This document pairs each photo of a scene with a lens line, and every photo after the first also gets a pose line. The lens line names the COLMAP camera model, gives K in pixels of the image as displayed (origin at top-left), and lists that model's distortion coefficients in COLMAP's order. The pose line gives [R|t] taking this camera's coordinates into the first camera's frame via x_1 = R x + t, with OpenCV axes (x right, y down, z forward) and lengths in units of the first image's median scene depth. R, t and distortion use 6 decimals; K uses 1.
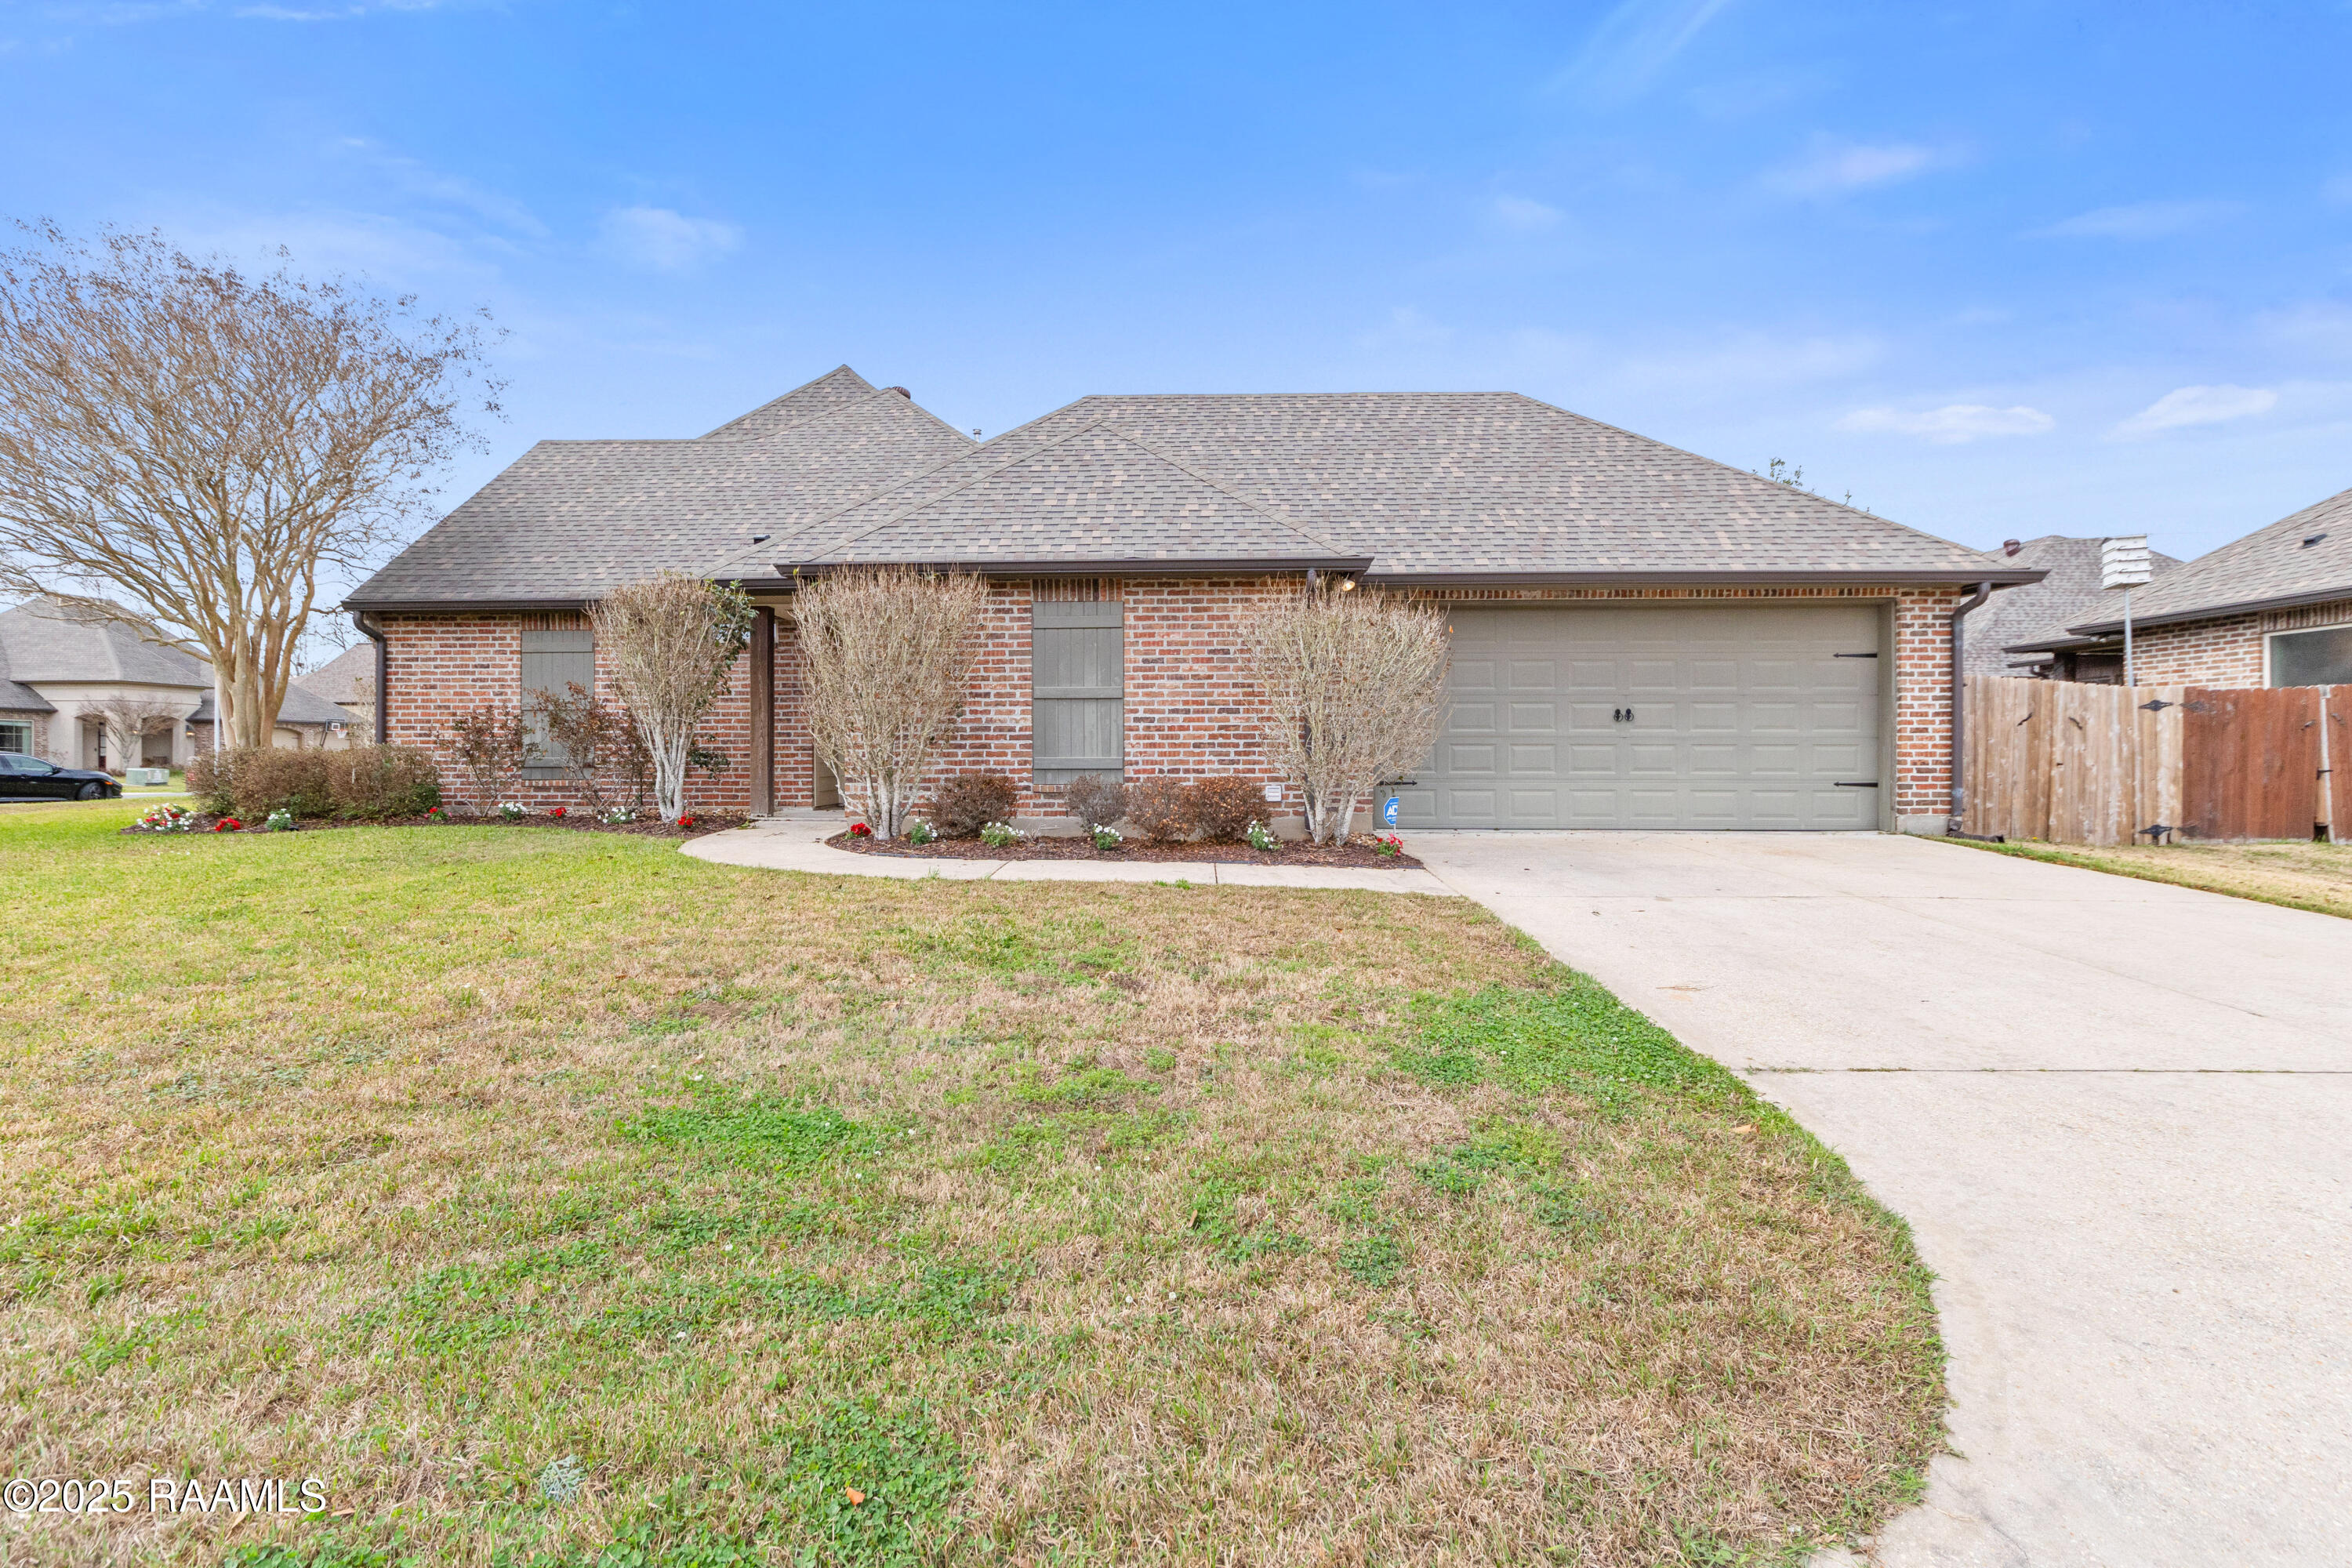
lens RADIAL K [[1011.1, 0, 1176.8], [0, 1011.1, 779.4], [0, 0, 1]] dist [0.000488, 0.000043]
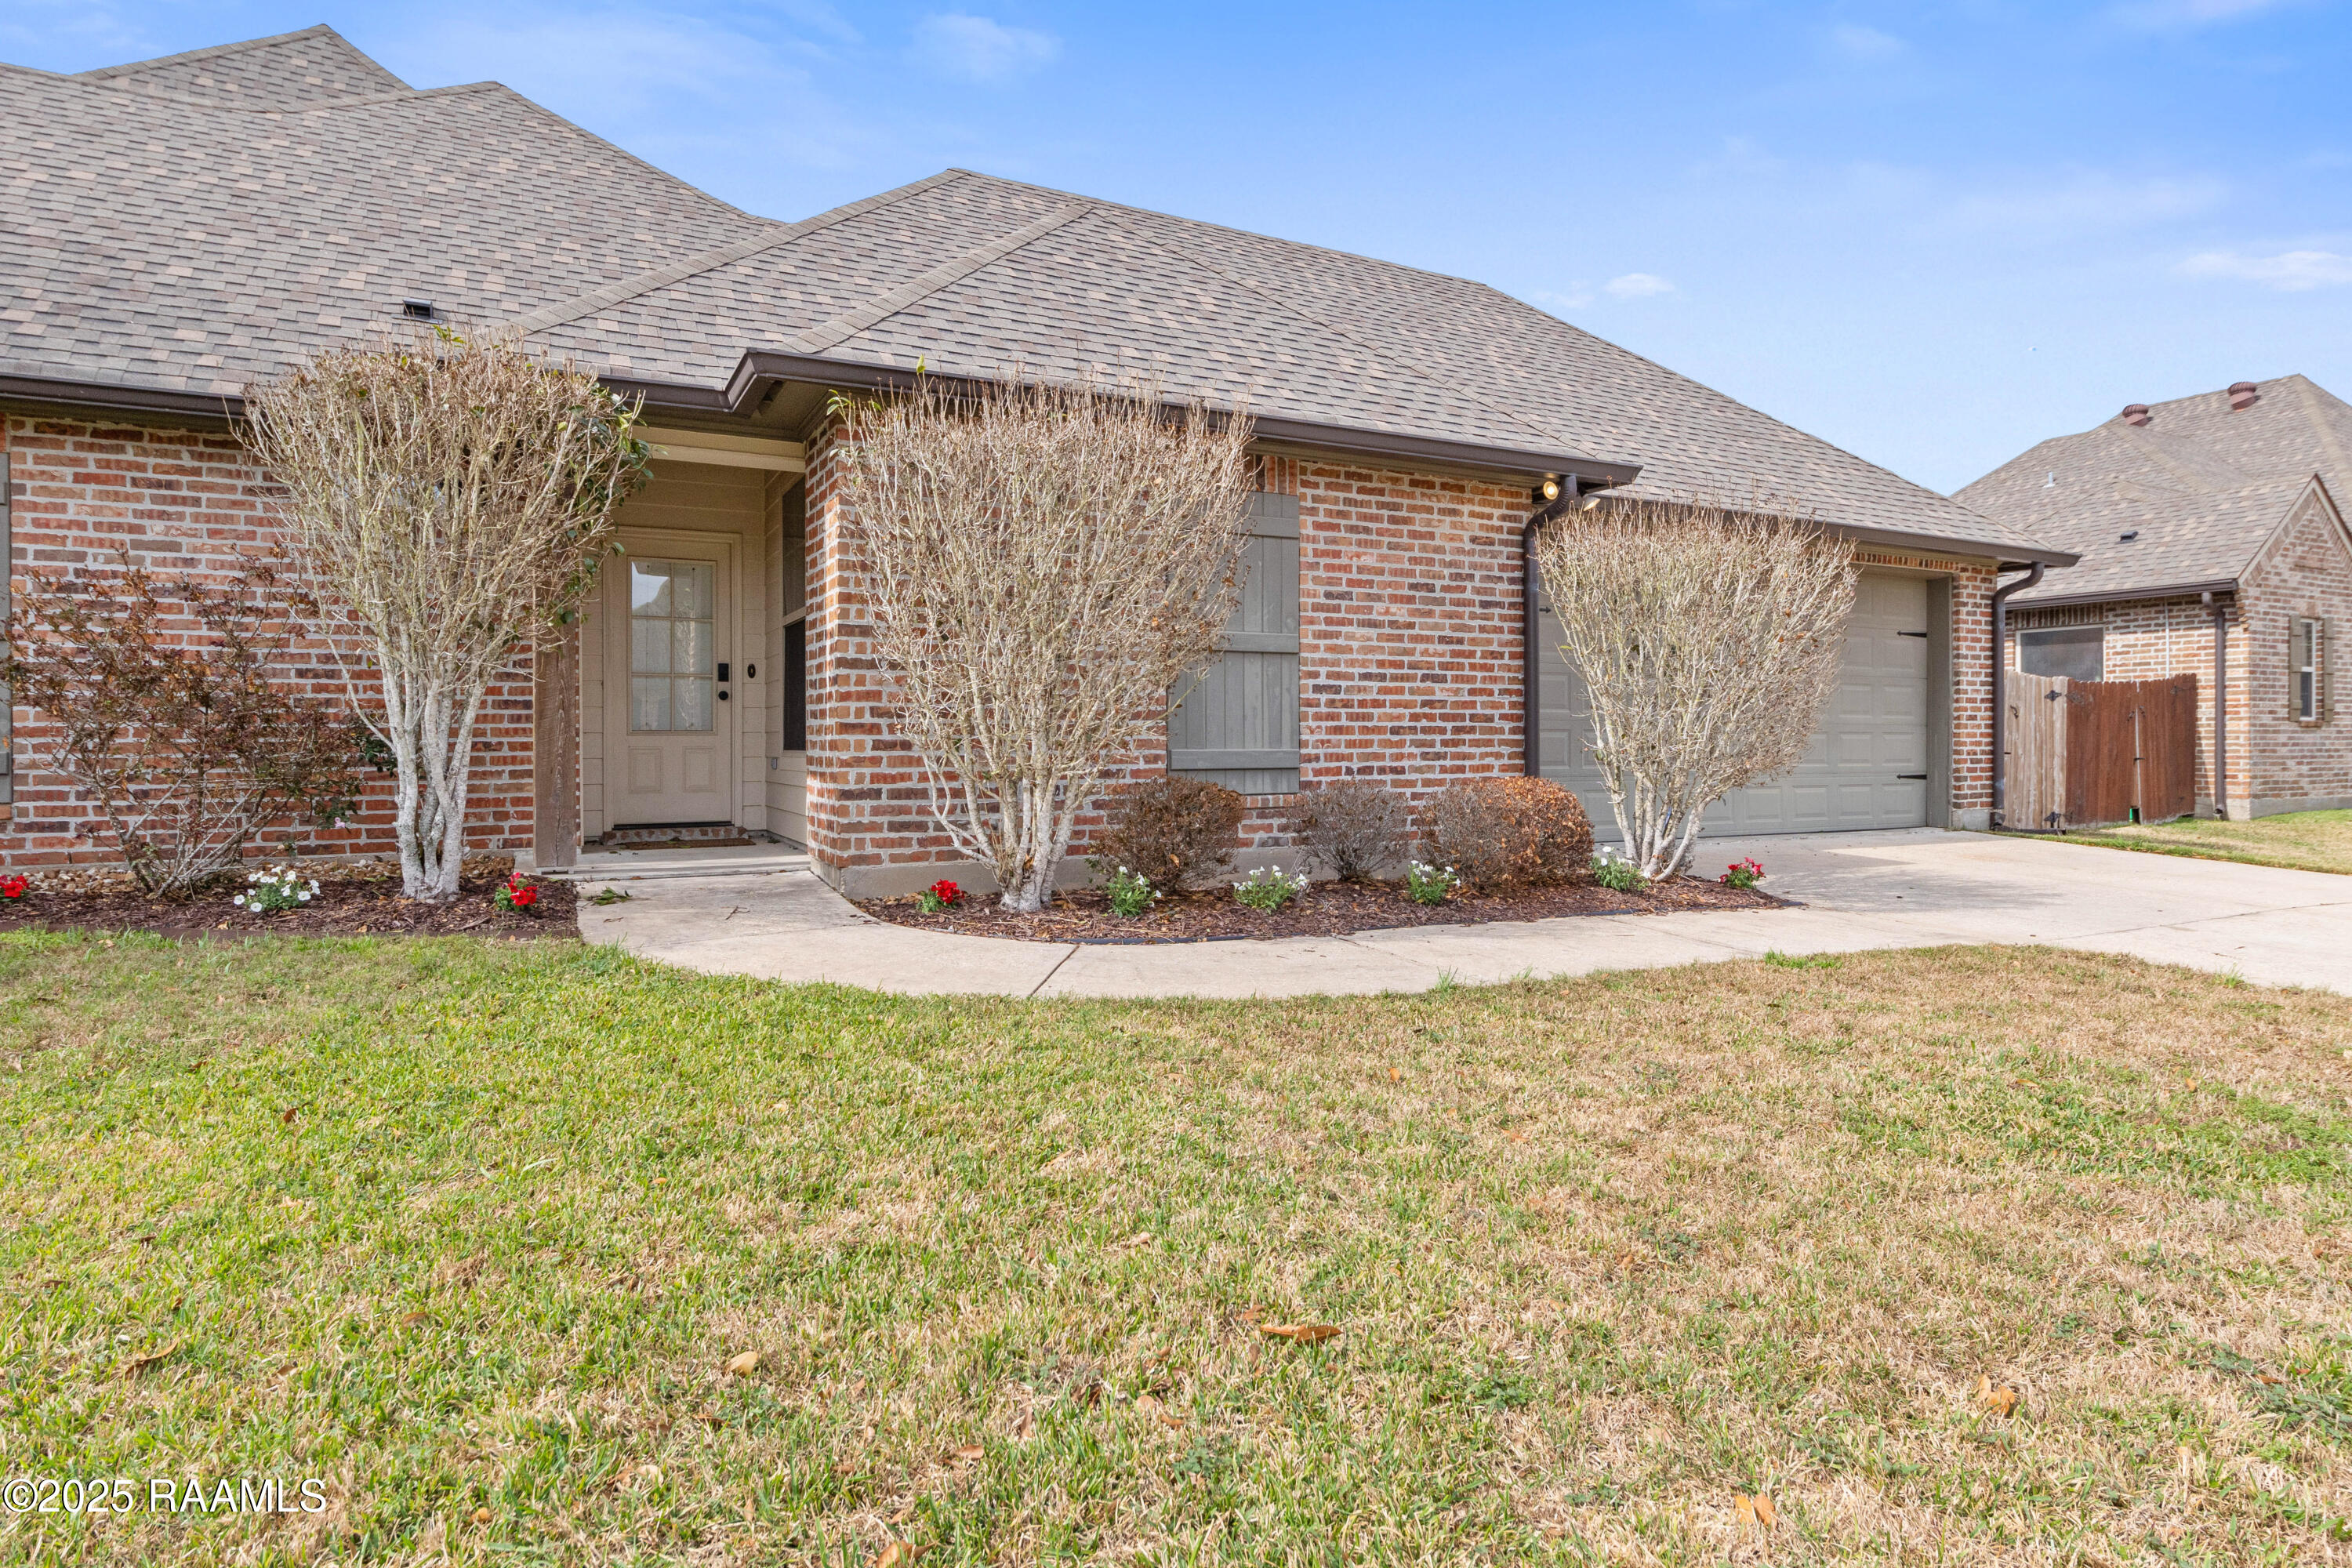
lens RADIAL K [[1231.6, 0, 1175.8], [0, 1231.6, 779.1], [0, 0, 1]] dist [0.003440, 0.000638]
pose [[0.880520, -0.013841, 0.473807, -0.477039], [0.009987, 0.999893, 0.010650, -0.012364], [-0.473904, -0.004646, 0.880564, 0.372818]]
